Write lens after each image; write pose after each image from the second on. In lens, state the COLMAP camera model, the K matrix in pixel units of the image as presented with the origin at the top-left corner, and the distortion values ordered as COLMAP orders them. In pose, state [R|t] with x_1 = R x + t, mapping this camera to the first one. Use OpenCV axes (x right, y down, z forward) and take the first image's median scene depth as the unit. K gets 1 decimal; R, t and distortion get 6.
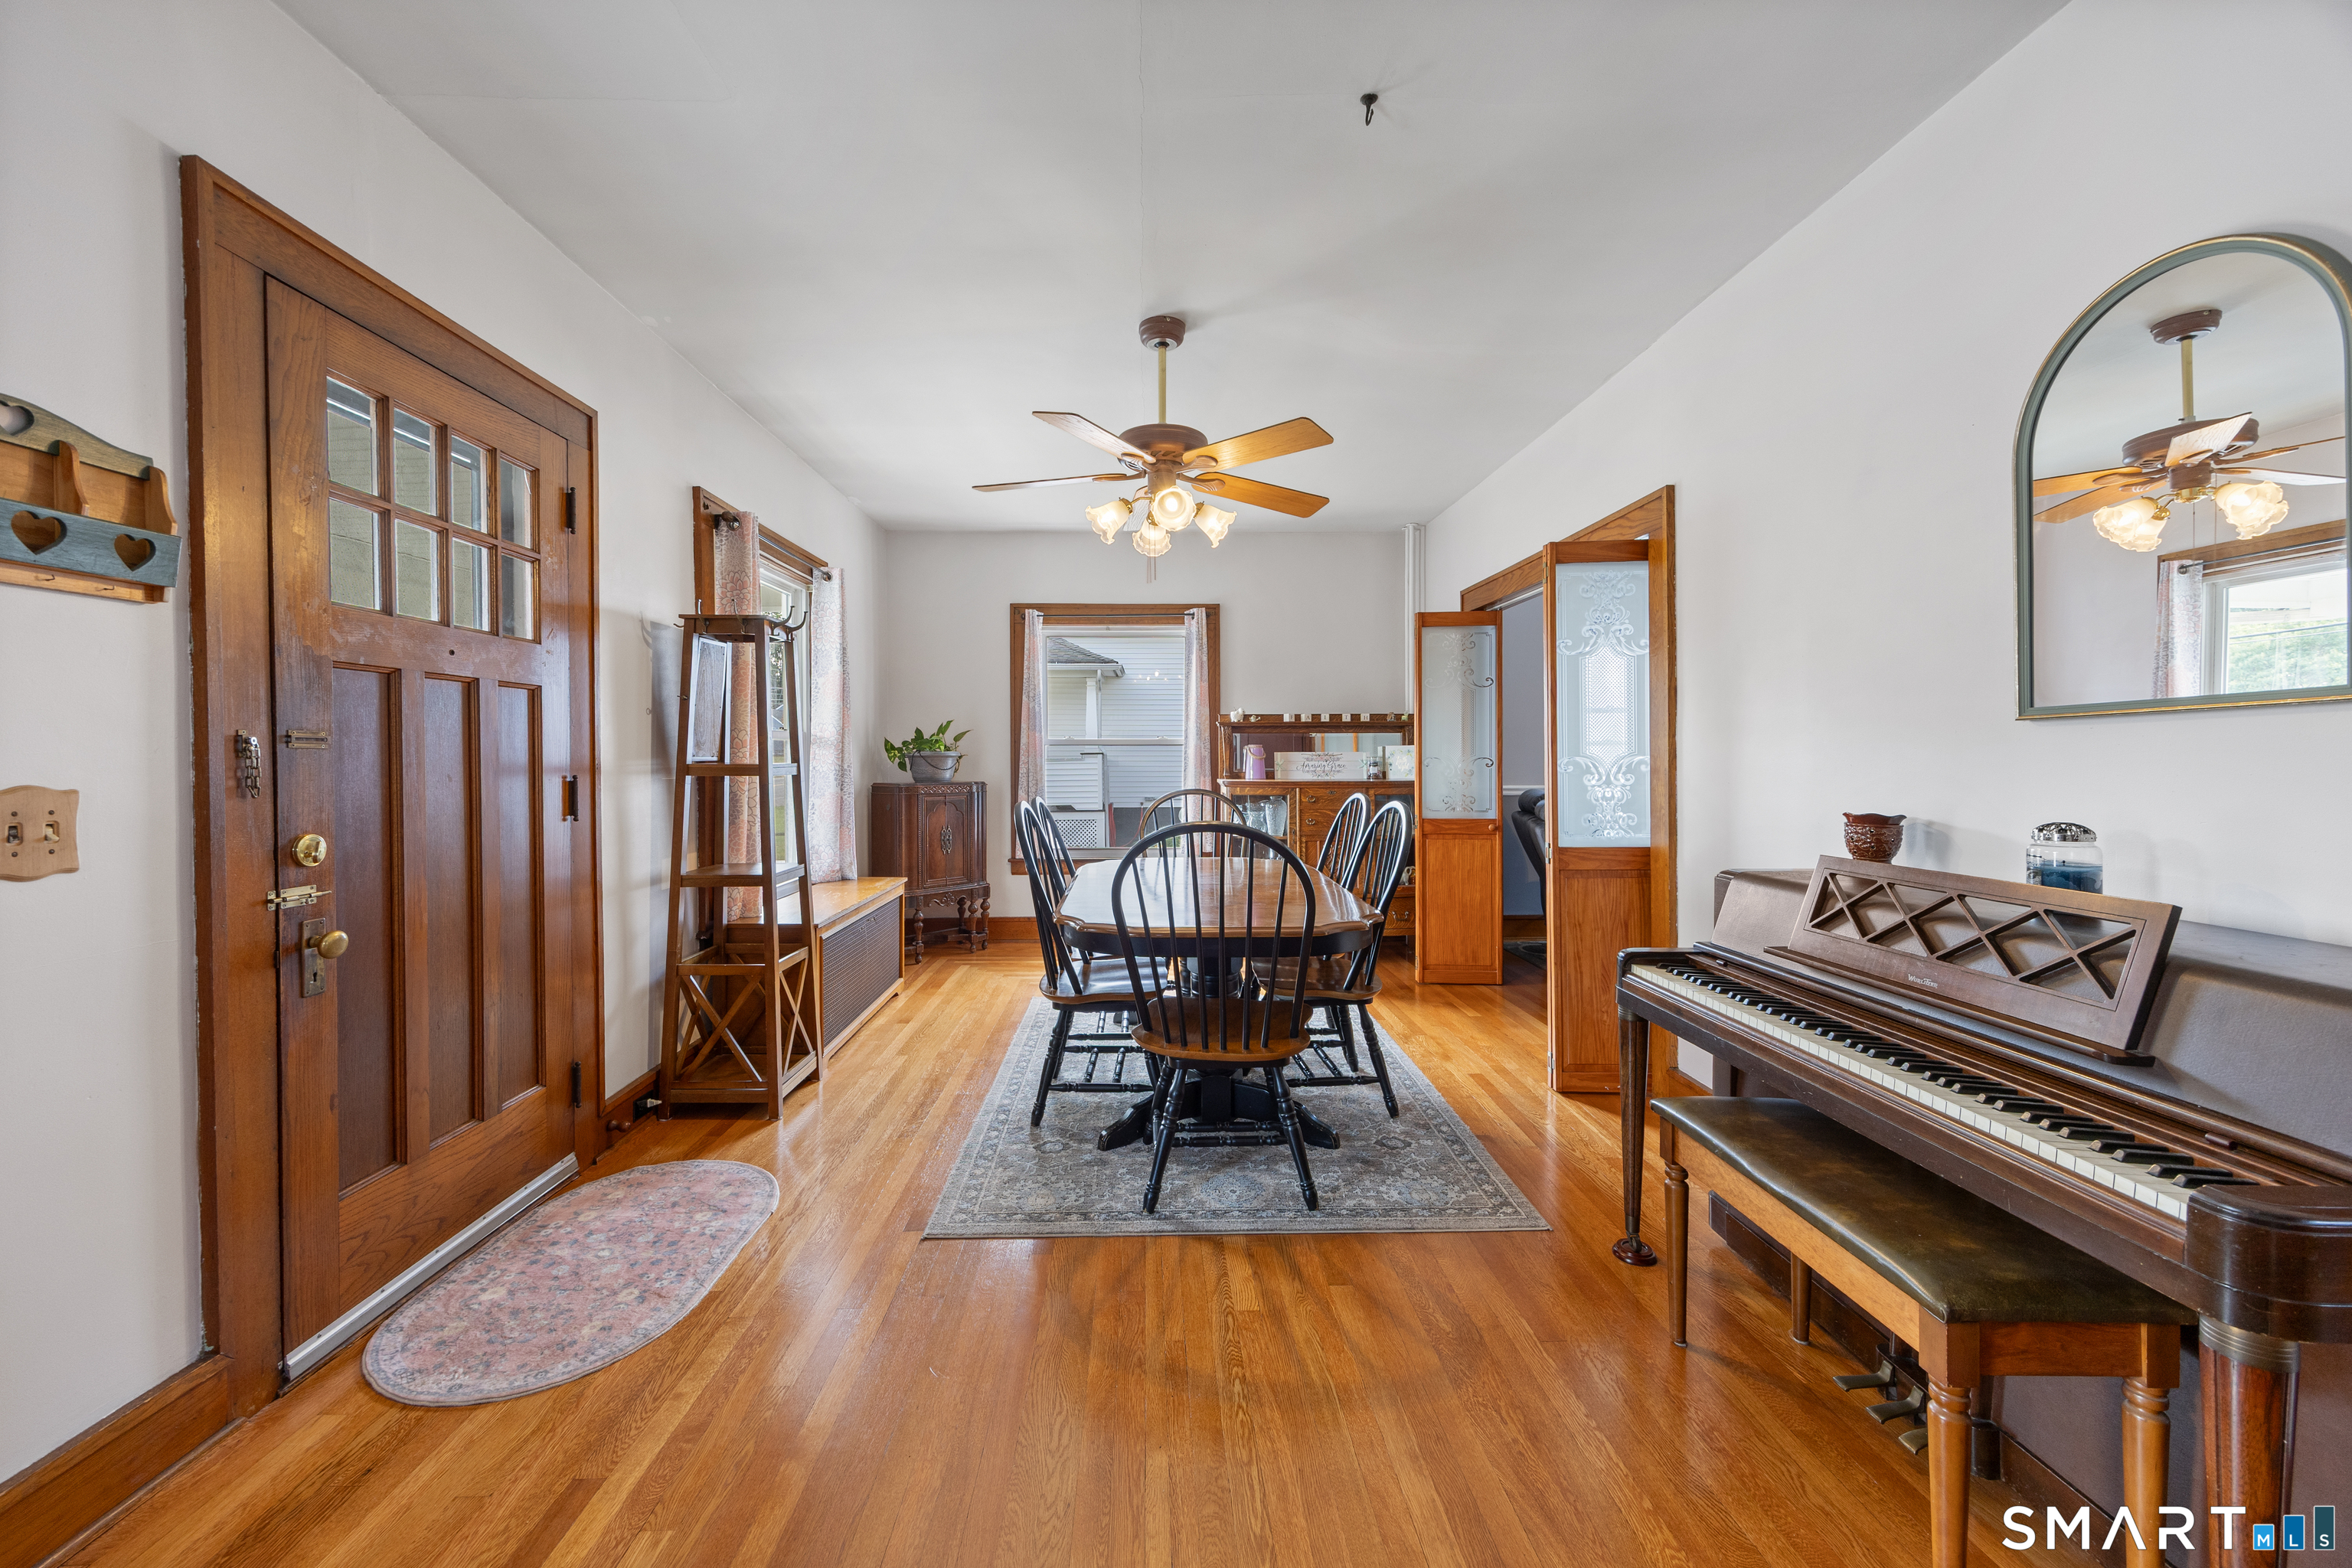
lens RADIAL K [[923.1, 0, 1169.5], [0, 923.1, 766.2], [0, 0, 1]] dist [-0.002657, 0.000334]
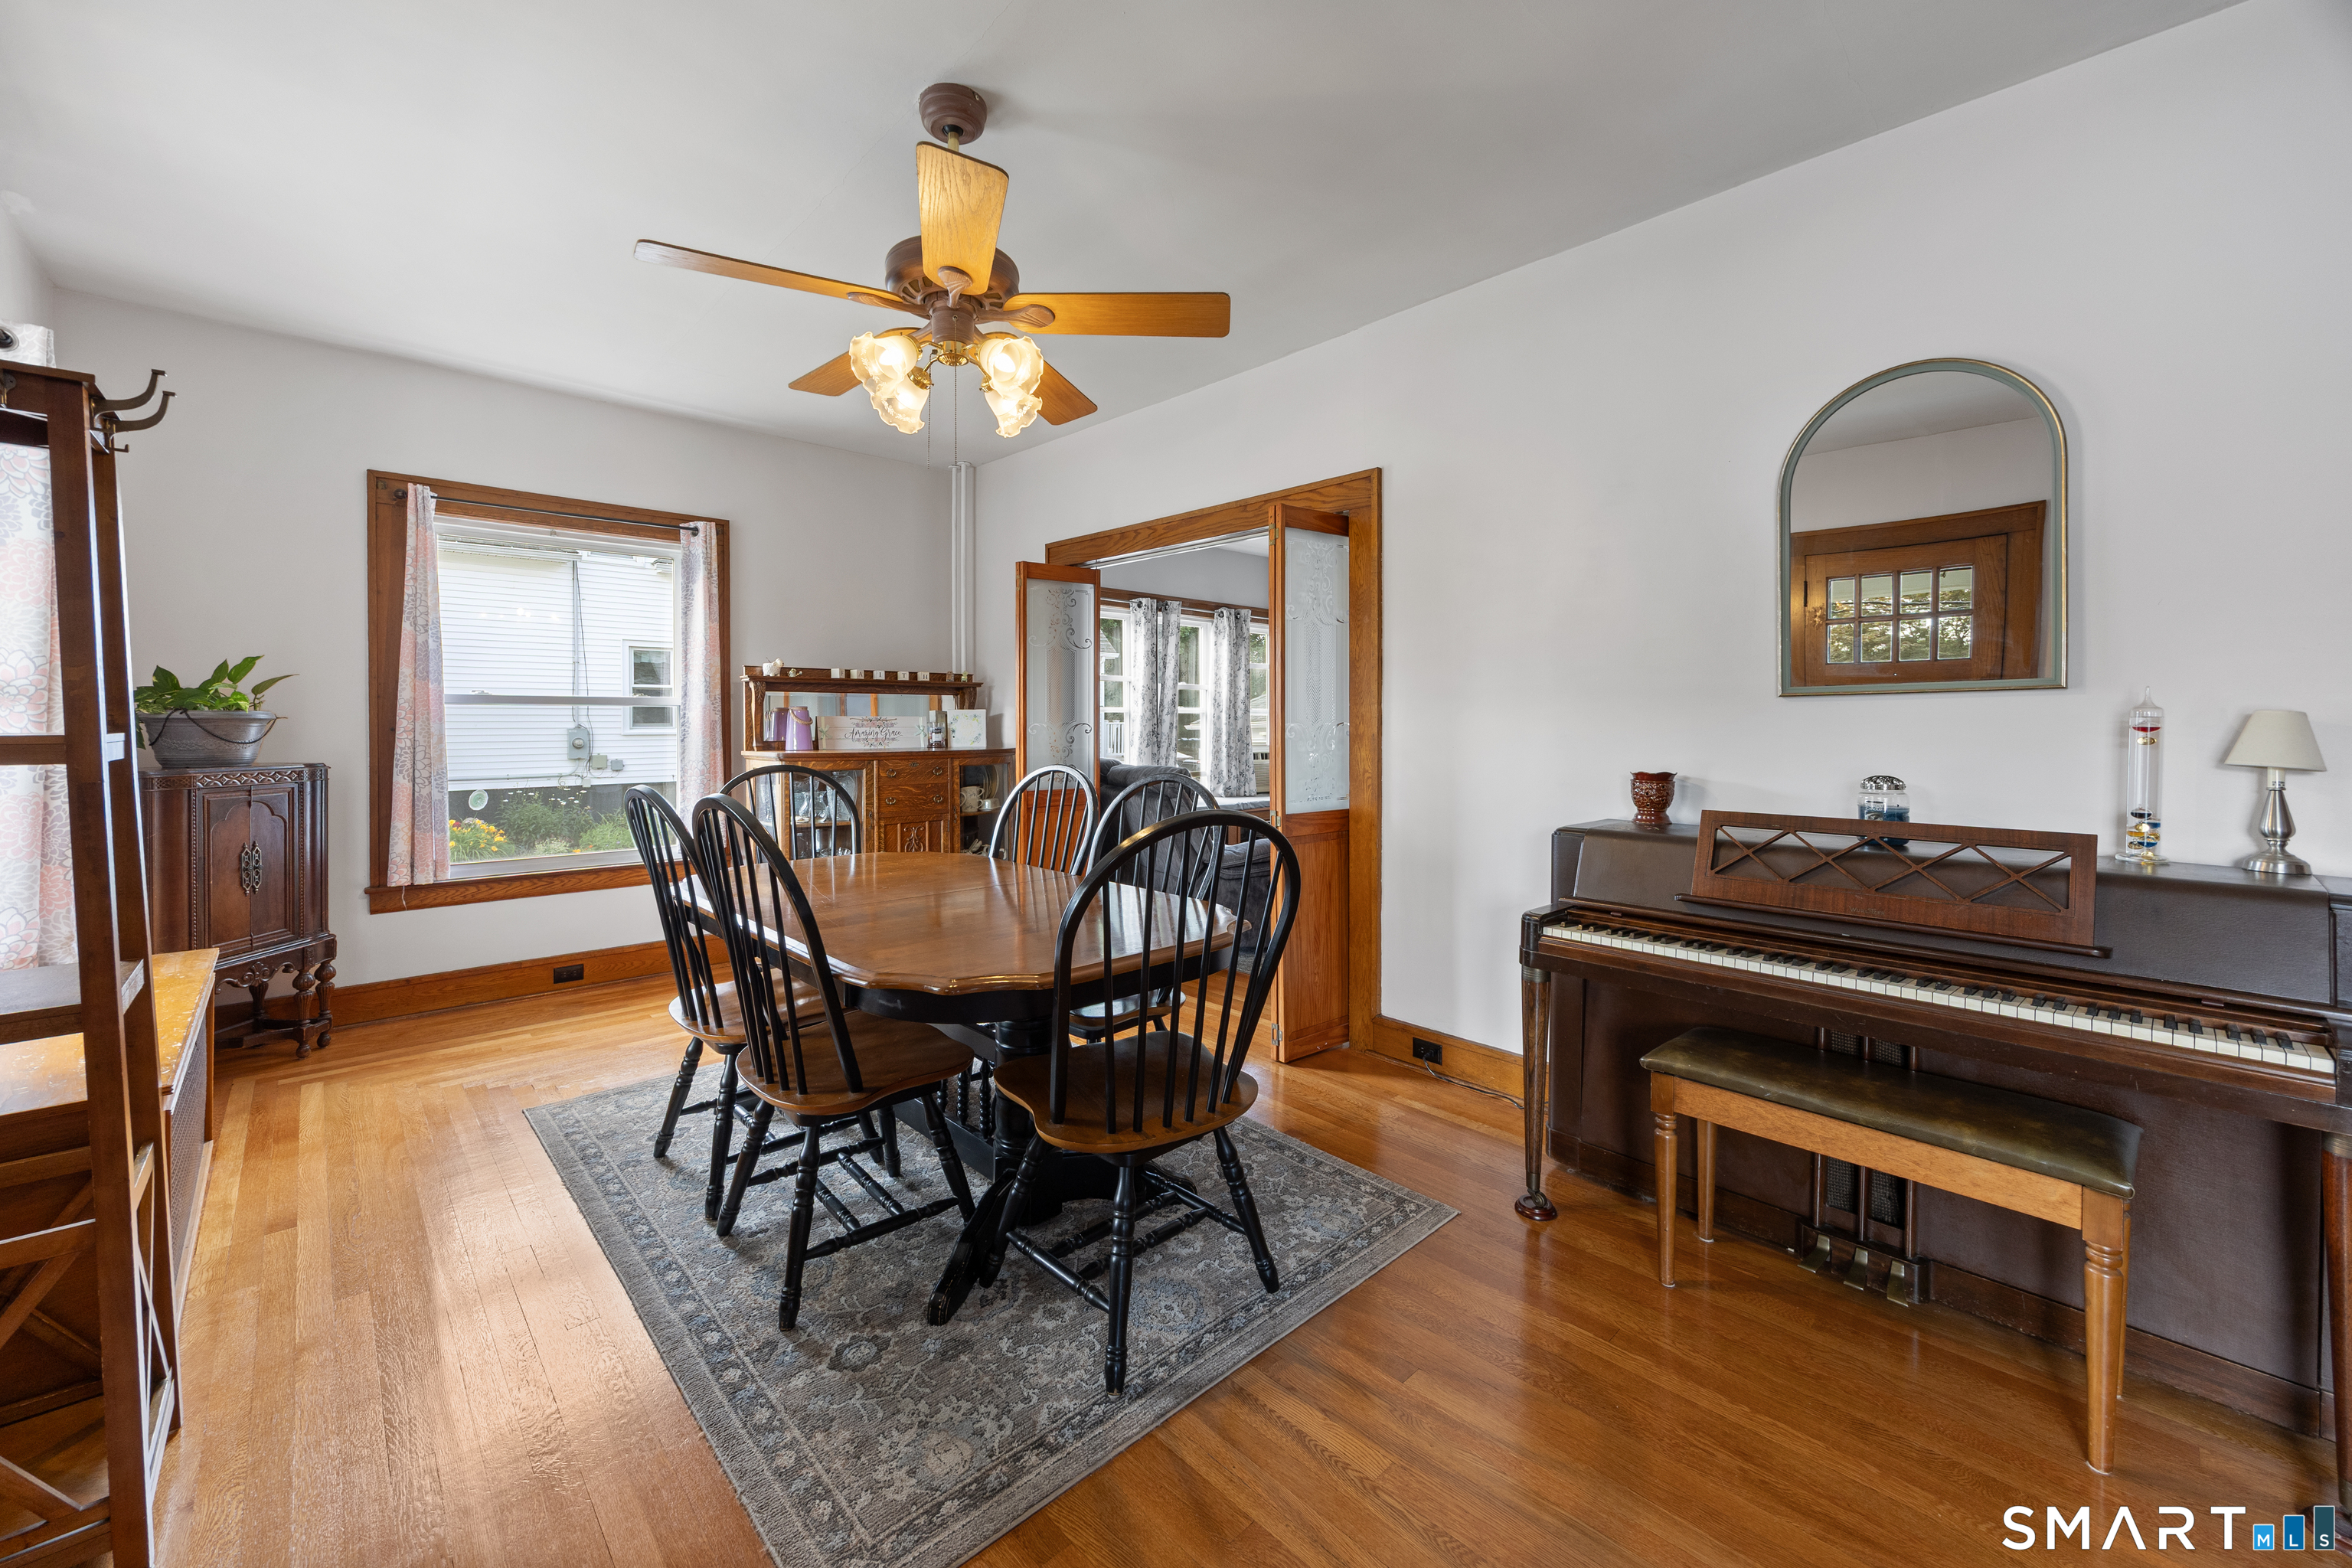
lens RADIAL K [[923.1, 0, 1138.6], [0, 923.1, 735.5], [0, 0, 1]] dist [-0.002657, 0.000334]
pose [[0.747495, -0.008553, 0.664212, -0.233175], [0.004525, 0.999959, 0.007784, -0.003796], [-0.664251, -0.002813, 0.747504, 0.244568]]
